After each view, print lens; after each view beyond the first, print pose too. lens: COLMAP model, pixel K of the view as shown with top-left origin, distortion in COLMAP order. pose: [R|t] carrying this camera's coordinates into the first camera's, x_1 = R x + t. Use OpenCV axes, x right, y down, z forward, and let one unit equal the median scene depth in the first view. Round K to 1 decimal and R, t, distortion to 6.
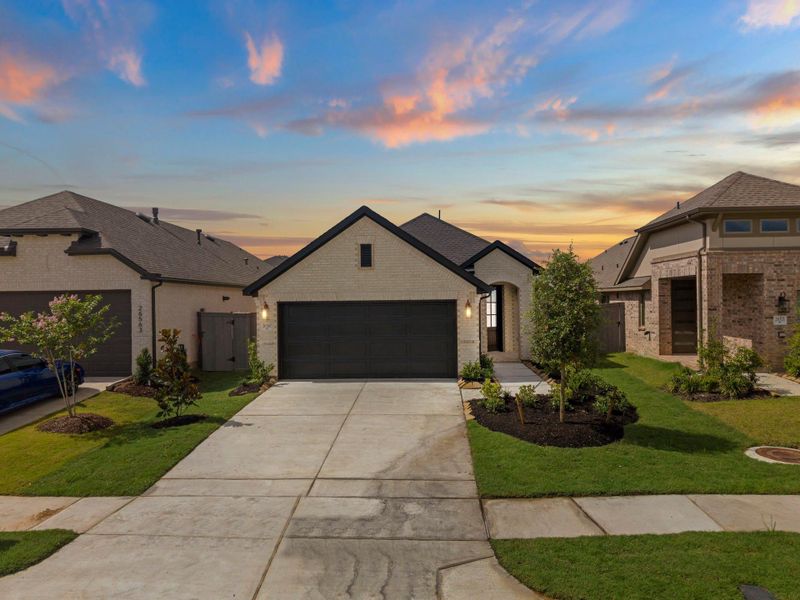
lens RADIAL K [[532.6, 0, 395.9], [0, 532.6, 300.5], [0, 0, 1]] dist [0.022907, -0.020052]
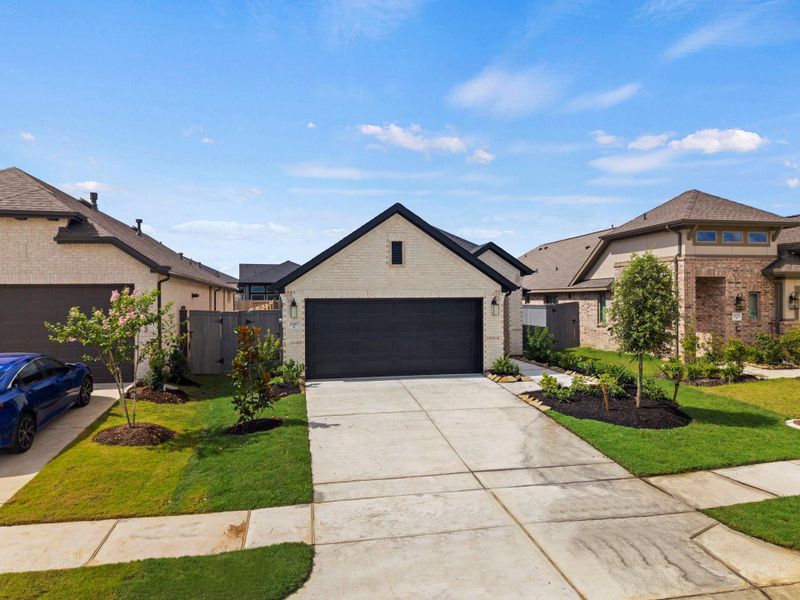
lens RADIAL K [[532.6, 0, 395.9], [0, 532.6, 300.5], [0, 0, 1]] dist [0.022907, -0.020052]
pose [[0.968827, 0.005059, 0.247688, -0.306355], [-0.004557, 0.999986, -0.002601, 0.007475], [-0.247697, 0.001391, 0.968836, 0.032985]]
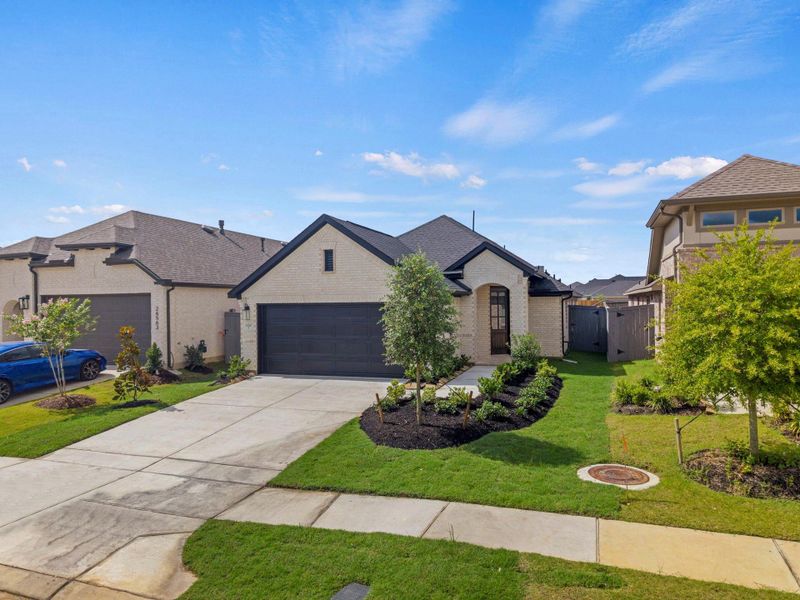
lens RADIAL K [[532.6, 0, 395.9], [0, 532.6, 300.5], [0, 0, 1]] dist [0.022907, -0.020052]
pose [[0.960952, 0.000713, -0.276714, 0.370131], [-0.000430, 0.999999, 0.001082, -0.005594], [0.276714, -0.000921, 0.960952, 0.011950]]
